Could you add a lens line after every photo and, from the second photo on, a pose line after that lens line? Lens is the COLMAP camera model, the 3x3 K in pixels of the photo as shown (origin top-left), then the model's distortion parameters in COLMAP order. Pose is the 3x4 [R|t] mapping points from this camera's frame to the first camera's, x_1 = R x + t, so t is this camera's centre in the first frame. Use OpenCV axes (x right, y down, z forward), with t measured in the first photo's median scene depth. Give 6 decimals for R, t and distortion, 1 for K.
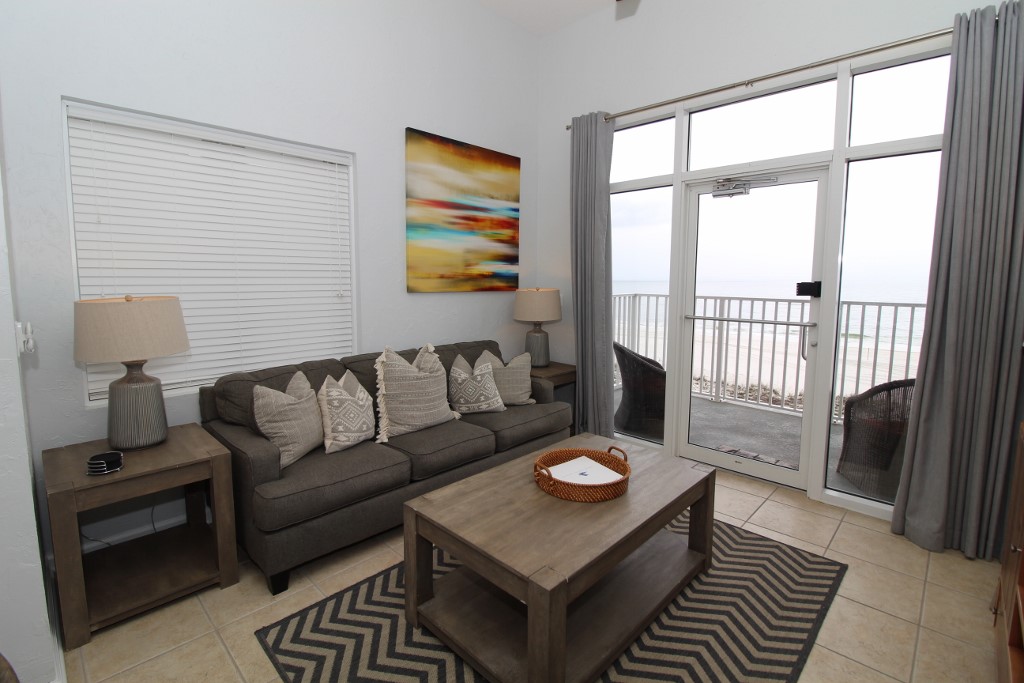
lens RADIAL K [[472.0, 0, 504.0], [0, 472.0, 322.6], [0, 0, 1]] dist [-0.003669, -0.009626]
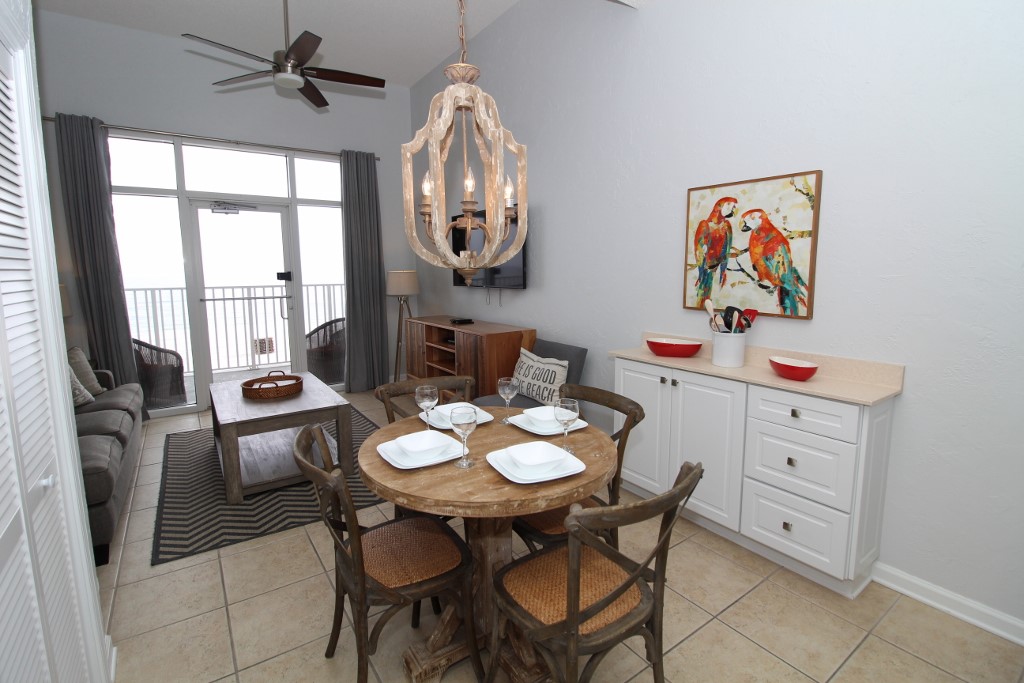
lens RADIAL K [[472.0, 0, 510.2], [0, 472.0, 325.9], [0, 0, 1]] dist [-0.003669, -0.009626]
pose [[0.186112, -0.122750, 0.974831, -0.803647], [0.105712, 0.988907, 0.104341, 0.014103], [-0.976825, 0.083633, 0.197023, -0.104334]]
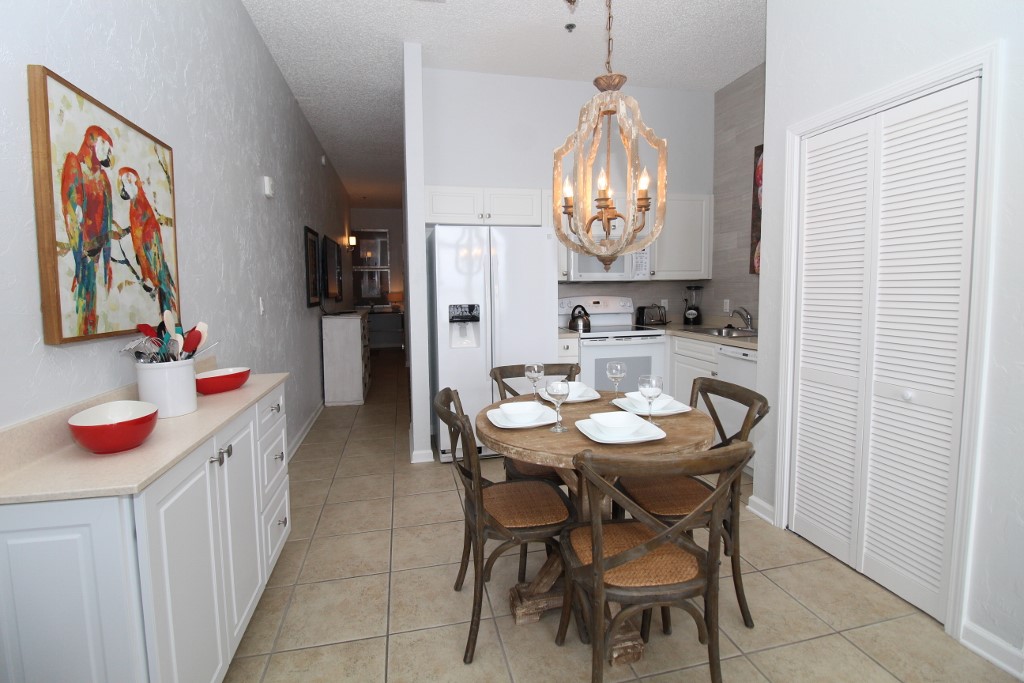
lens RADIAL K [[472.0, 0, 506.3], [0, 472.0, 324.6], [0, 0, 1]] dist [-0.003669, -0.009626]
pose [[-0.539068, 0.068189, -0.839497, 0.182639], [-0.072608, 0.989245, 0.126976, 0.018973], [0.839127, 0.129403, -0.528319, 0.226043]]
